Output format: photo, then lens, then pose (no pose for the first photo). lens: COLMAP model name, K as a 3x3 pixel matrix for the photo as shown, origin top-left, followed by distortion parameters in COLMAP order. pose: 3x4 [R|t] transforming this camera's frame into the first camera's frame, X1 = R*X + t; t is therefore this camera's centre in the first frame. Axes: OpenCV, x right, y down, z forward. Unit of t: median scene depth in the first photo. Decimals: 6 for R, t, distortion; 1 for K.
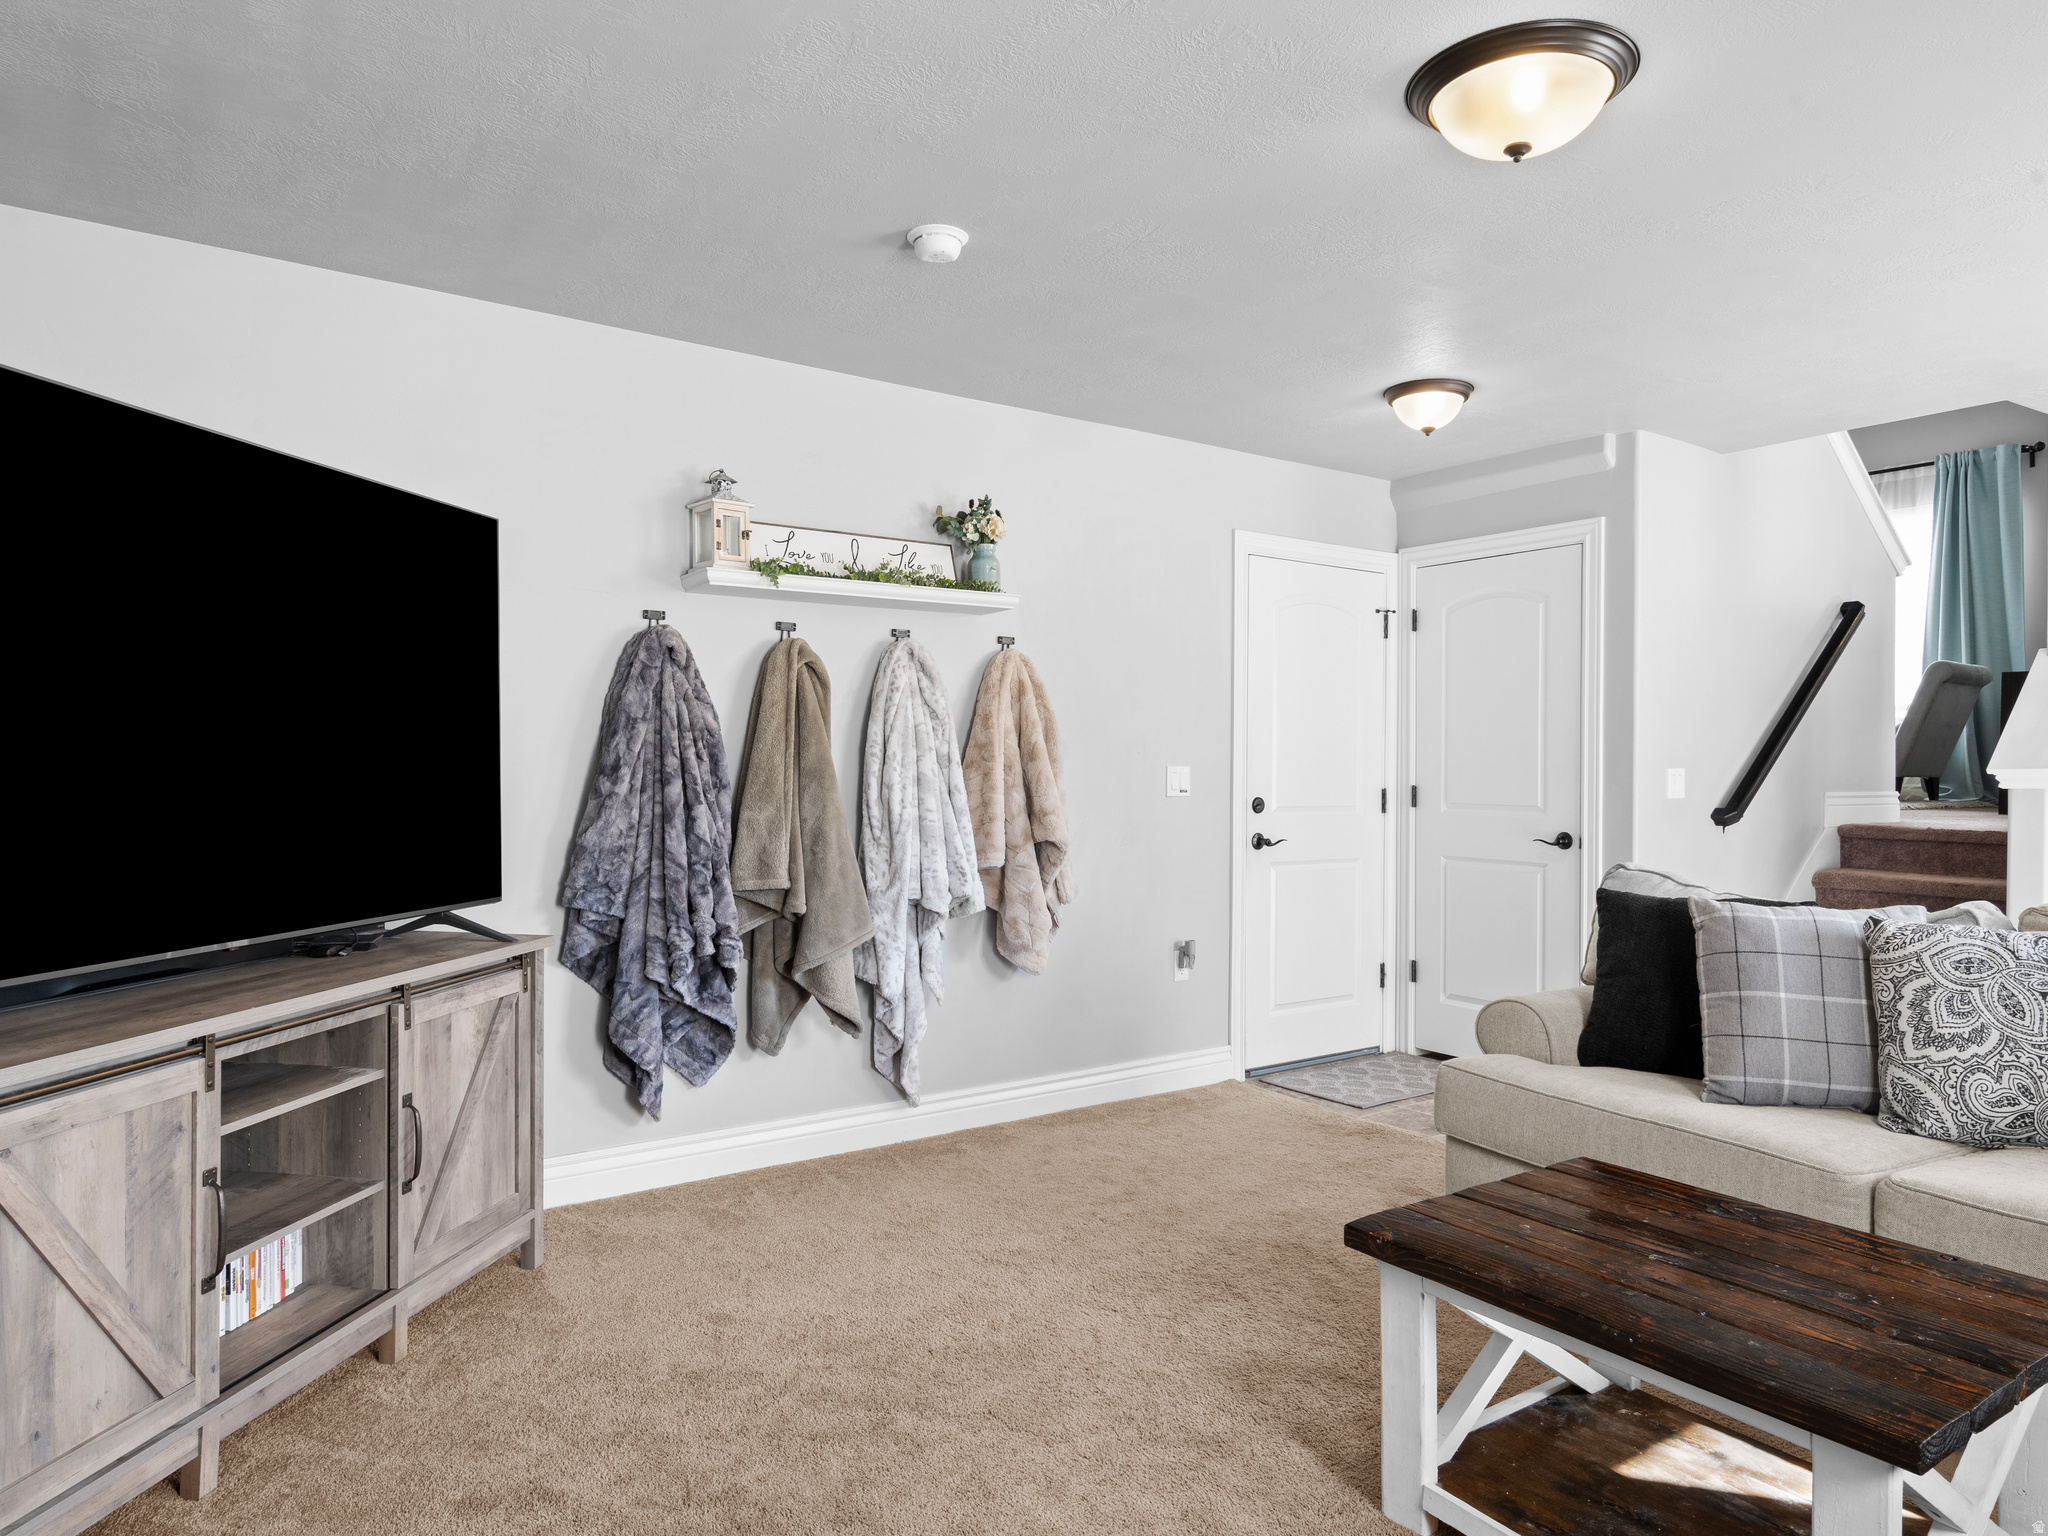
lens RADIAL K [[1303.2, 0, 1019.6], [0, 1303.2, 772.9], [0, 0, 1]] dist [0.004723, 0.004284]
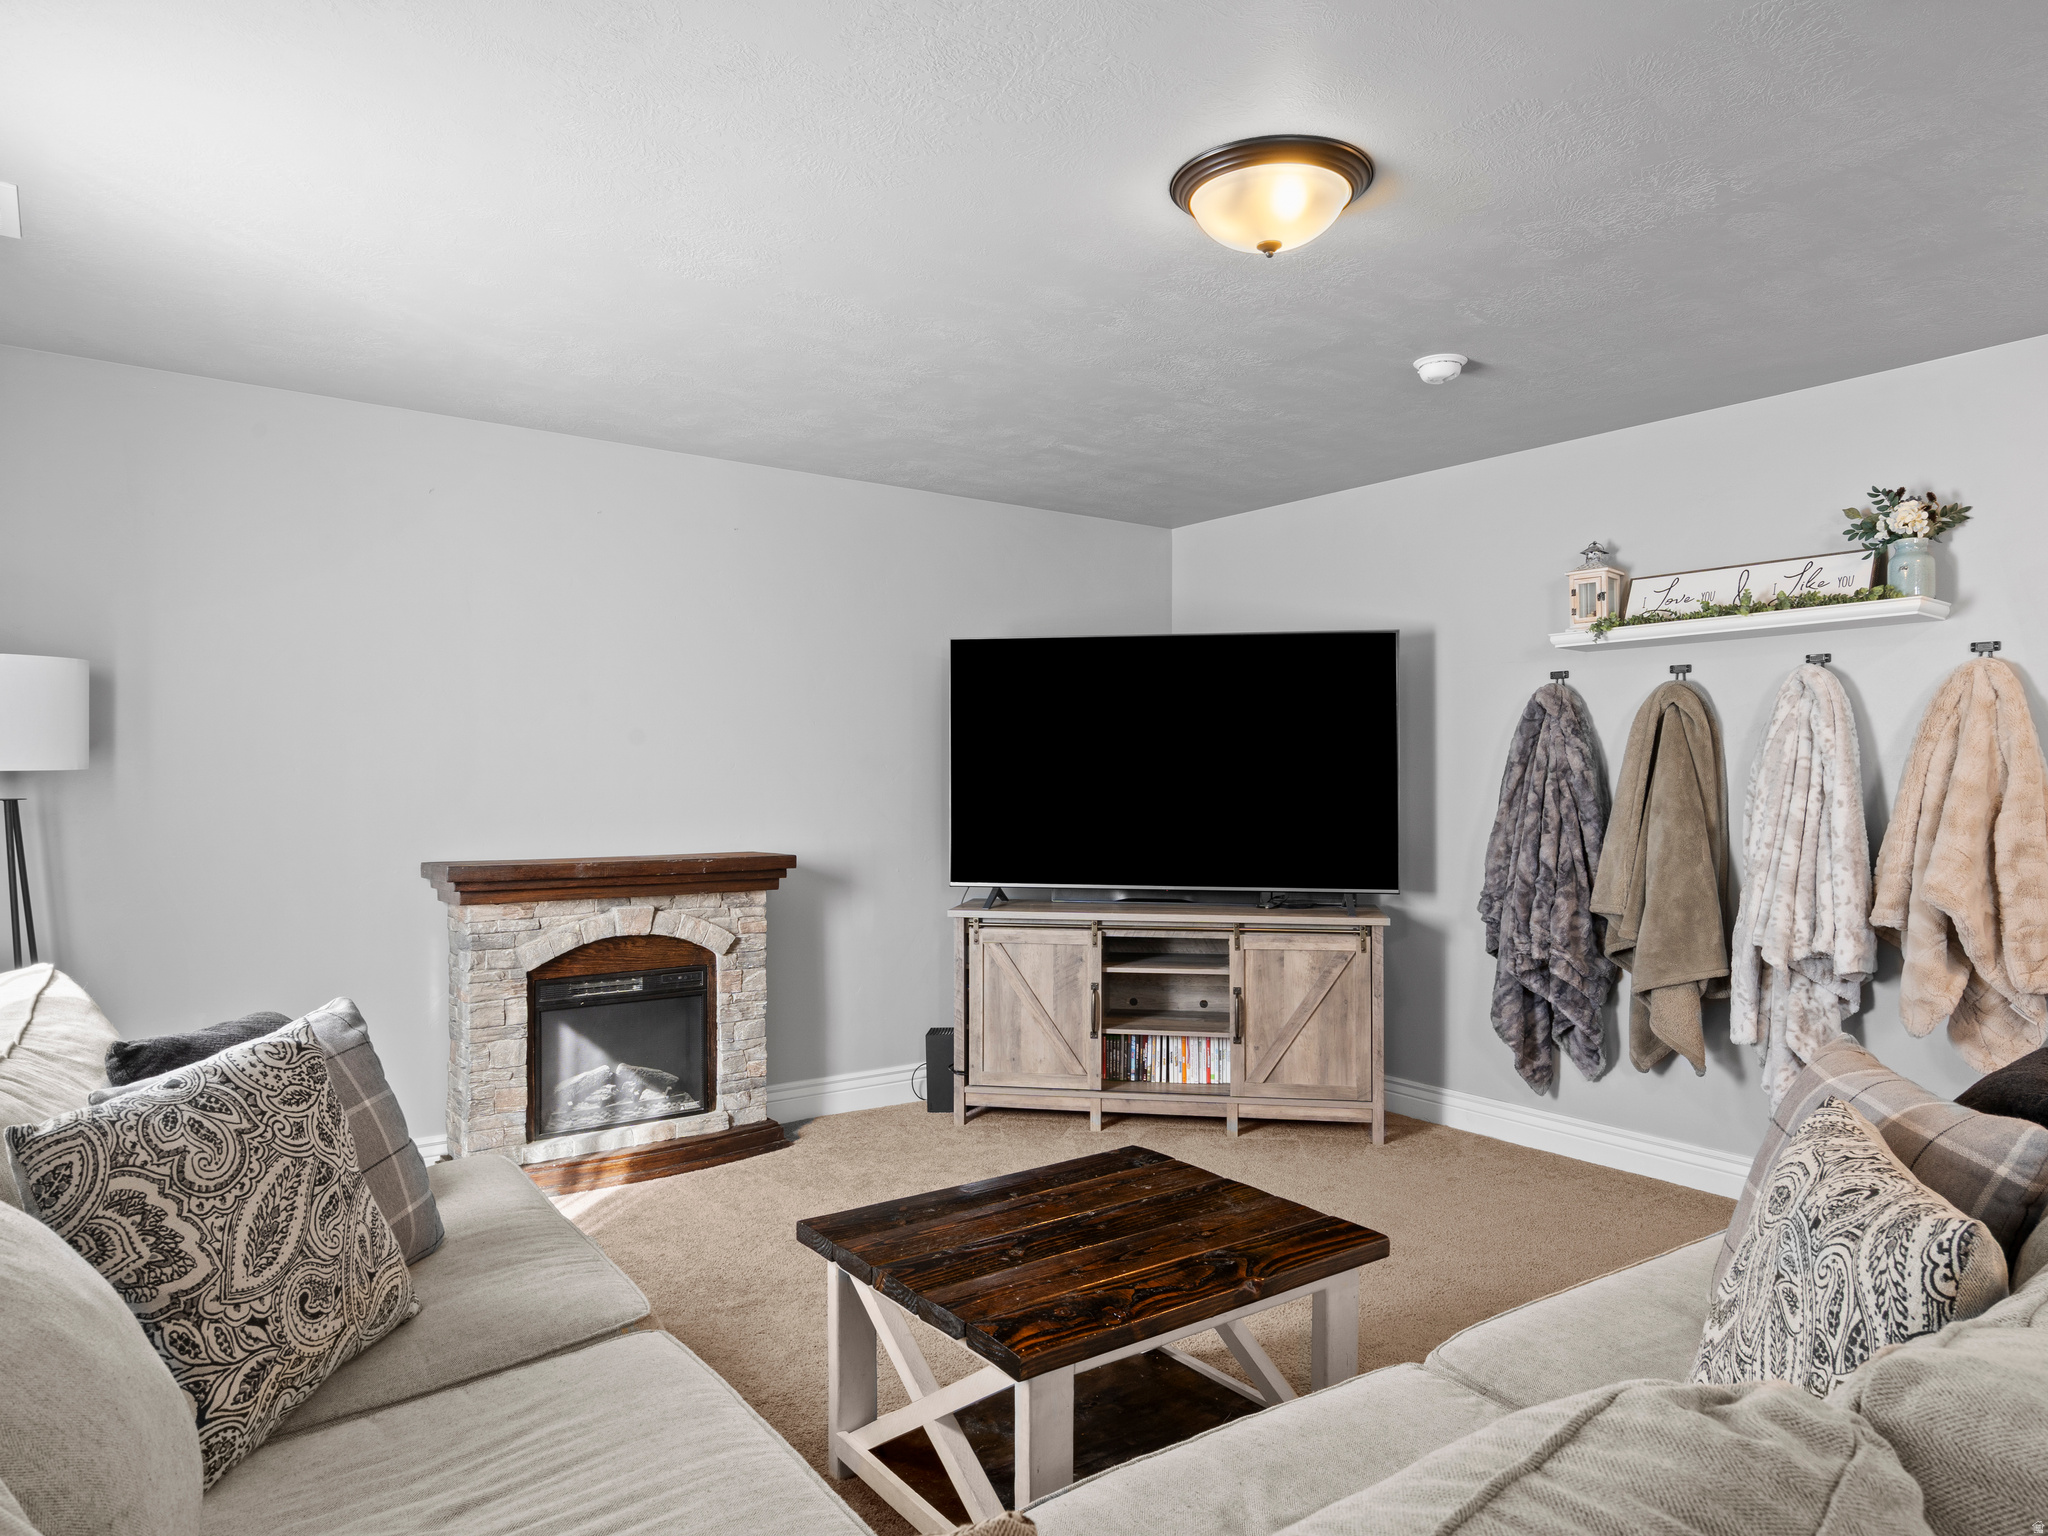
lens RADIAL K [[1297.0, 0, 1024.0], [0, 1297.0, 768.0], [0, 0, 1]] dist [-0.003854, 0.001336]
pose [[0.026109, -0.014355, -0.999556, 1.047929], [-0.009381, 0.999849, -0.014605, -0.015949], [0.999615, 0.009758, 0.025970, 0.554657]]
